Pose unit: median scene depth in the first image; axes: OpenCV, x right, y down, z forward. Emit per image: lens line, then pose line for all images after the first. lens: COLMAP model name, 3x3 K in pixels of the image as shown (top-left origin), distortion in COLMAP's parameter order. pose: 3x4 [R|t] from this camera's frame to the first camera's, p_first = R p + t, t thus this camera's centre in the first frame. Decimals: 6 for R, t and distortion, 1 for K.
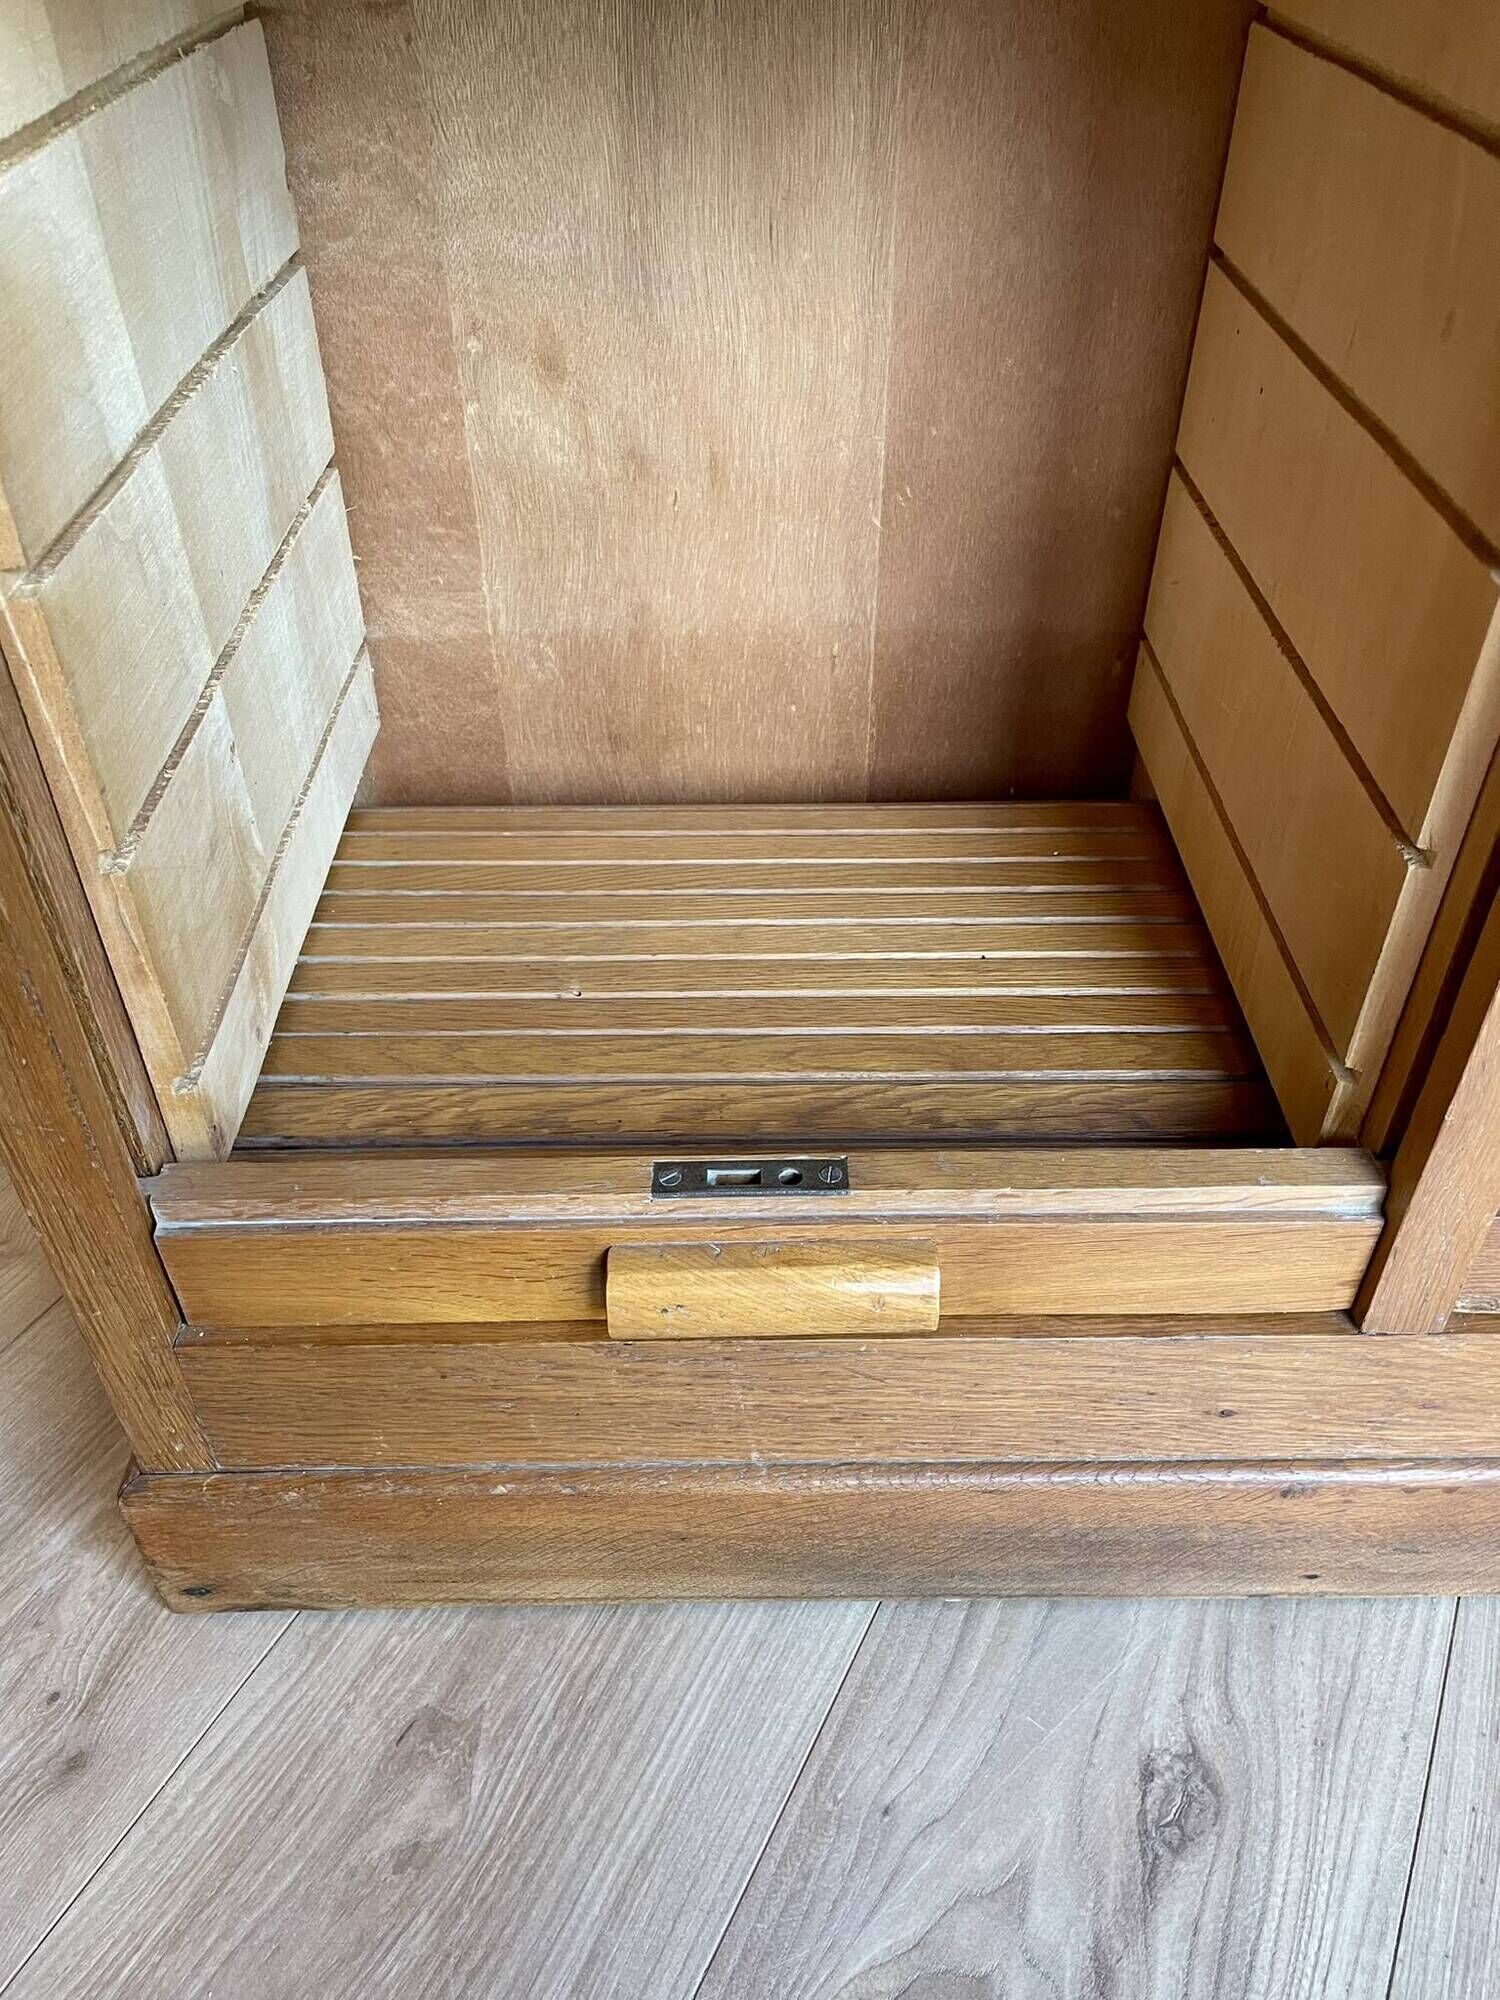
lens RADIAL K [[1522.4, 0, 746.3], [0, 1522.4, 1008.1], [0, 0, 1]] dist [0.070725, -0.101251]
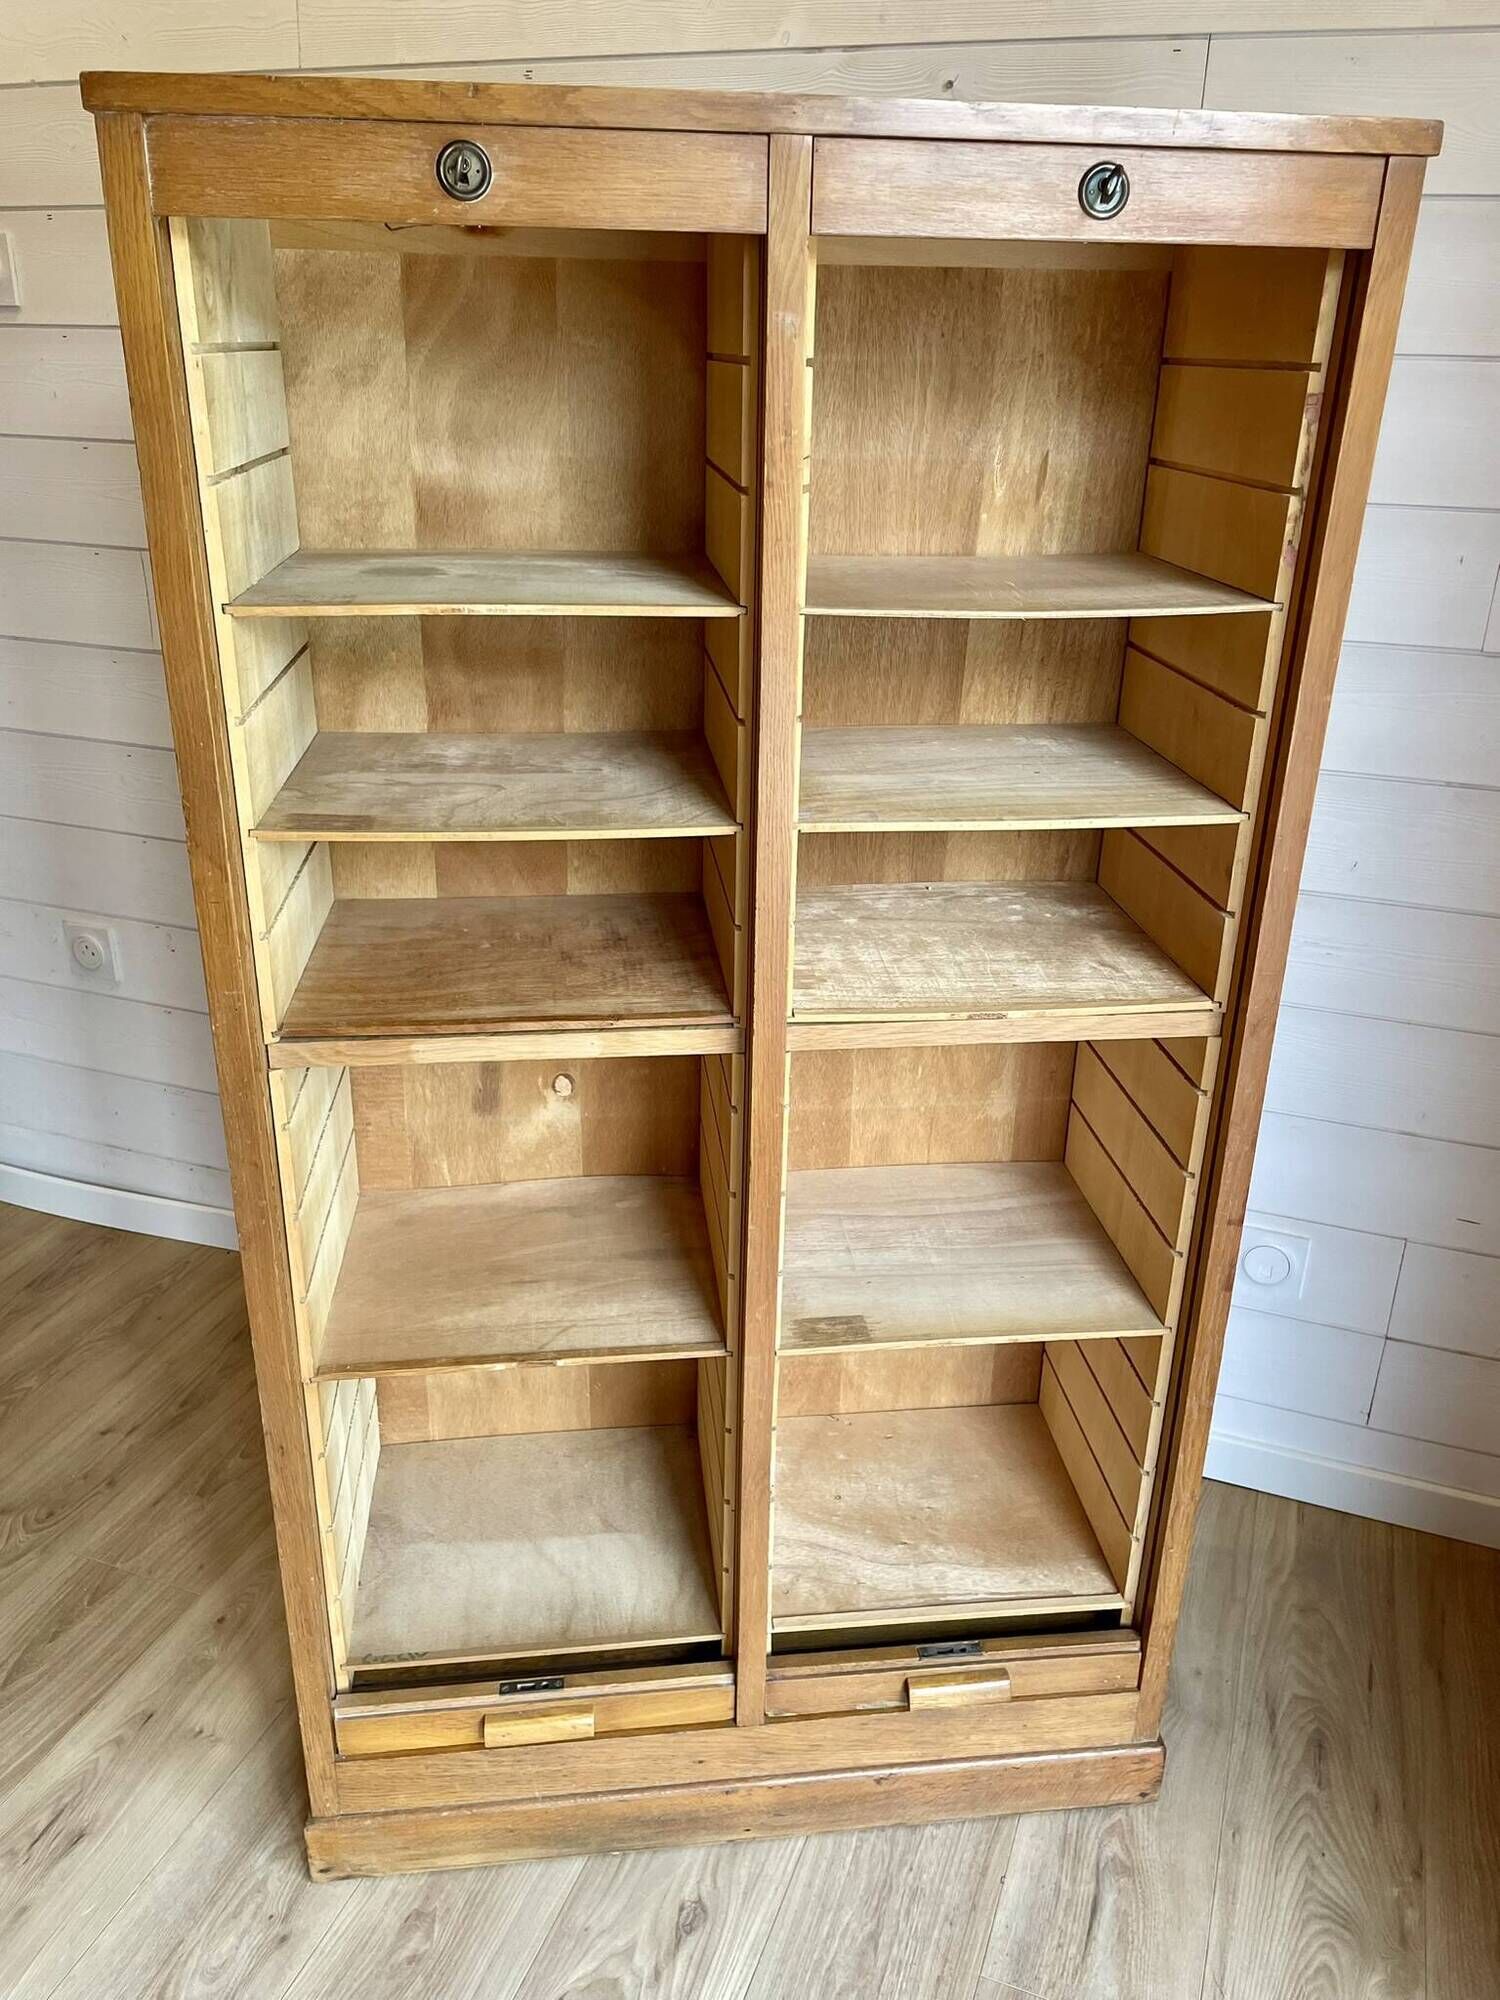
lens RADIAL K [[1522.4, 0, 749.7], [0, 1522.4, 983.6], [0, 0, 1]] dist [0.070725, -0.101251]
pose [[0.994175, -0.023311, 0.105225, 0.128831], [0.052677, 0.956866, -0.285714, -0.294796], [-0.094026, 0.289593, 0.952520, -2.119280]]
